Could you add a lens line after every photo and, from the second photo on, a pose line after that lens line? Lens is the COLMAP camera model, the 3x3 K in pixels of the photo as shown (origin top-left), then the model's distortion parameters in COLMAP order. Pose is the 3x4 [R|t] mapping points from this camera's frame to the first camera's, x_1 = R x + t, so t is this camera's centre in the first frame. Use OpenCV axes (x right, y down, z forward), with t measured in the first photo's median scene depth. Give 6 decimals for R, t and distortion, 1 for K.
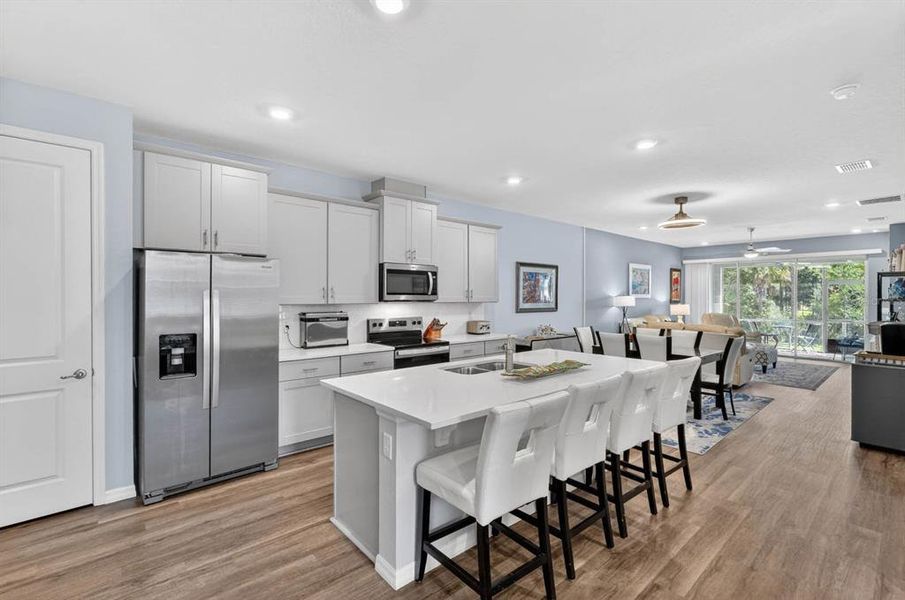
lens RADIAL K [[405.3, 0, 460.3], [0, 405.3, 295.6], [0, 0, 1]] dist [0.000203, 0.000748]
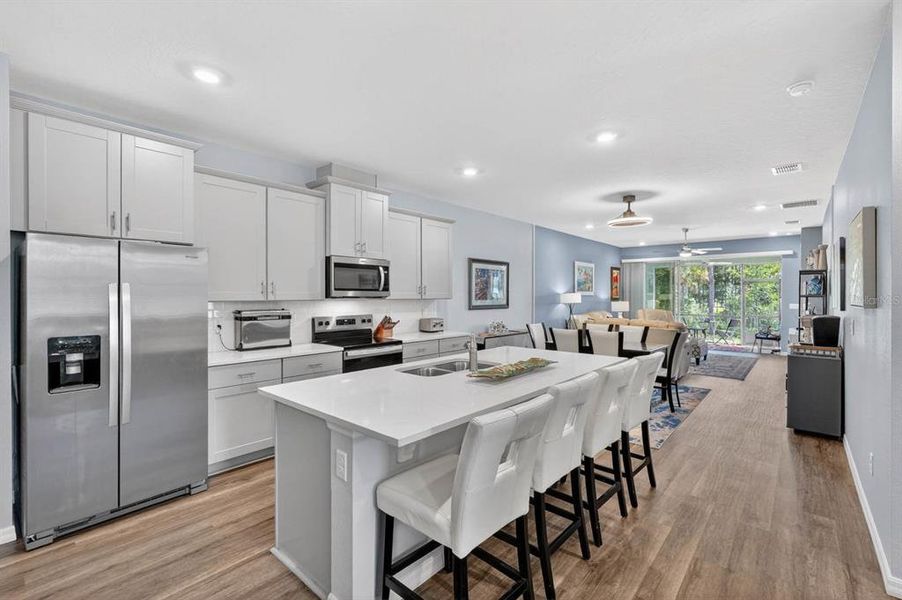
lens RADIAL K [[398.9, 0, 455.3], [0, 398.9, 296.3], [0, 0, 1]] dist [-0.001137, 0.000498]
pose [[0.992328, -0.002368, 0.123613, -0.017953], [0.001787, 0.999987, 0.004809, 0.006092], [-0.123623, -0.004551, 0.992319, 0.057502]]
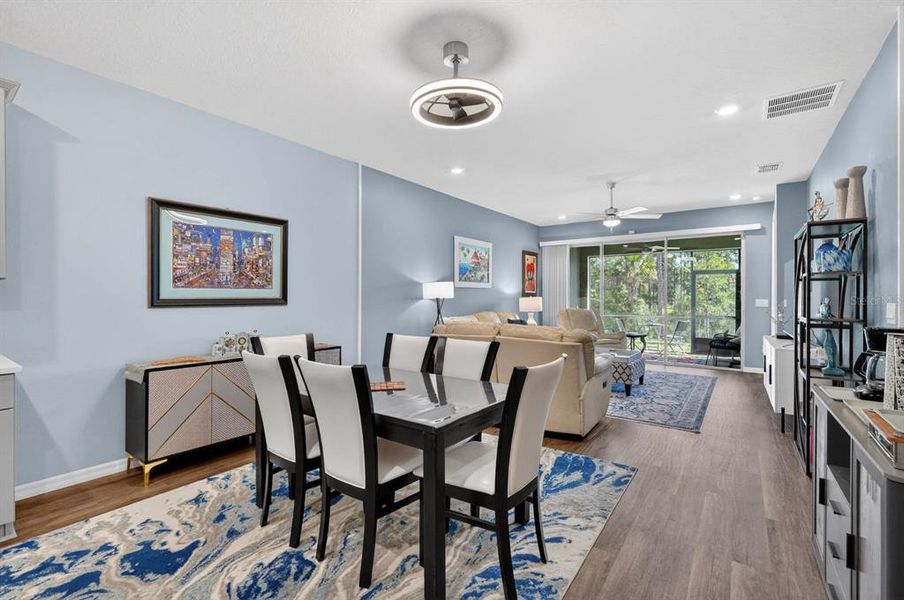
lens RADIAL K [[397.7, 0, 452.9], [0, 397.7, 296.4], [0, 0, 1]] dist [-0.006268, 0.000736]
pose [[0.978106, -0.002858, 0.208090, 0.492327], [0.003139, 0.999995, -0.001021, 0.040060], [-0.208085, 0.001652, 0.978109, 0.620788]]
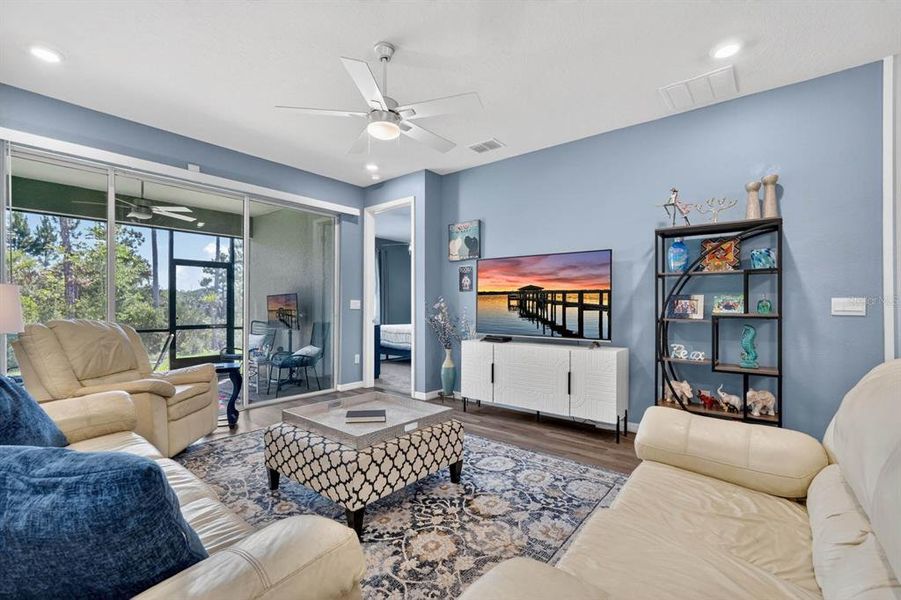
lens RADIAL K [[403.8, 0, 450.5], [0, 403.8, 300.0], [0, 0, 1]] dist [-0.001531, 0.000115]
pose [[-0.159608, 0.009479, 0.987135, 0.610596], [-0.004473, 0.999937, -0.010326, 0.060043], [-0.987170, -0.006063, -0.159555, 1.571327]]
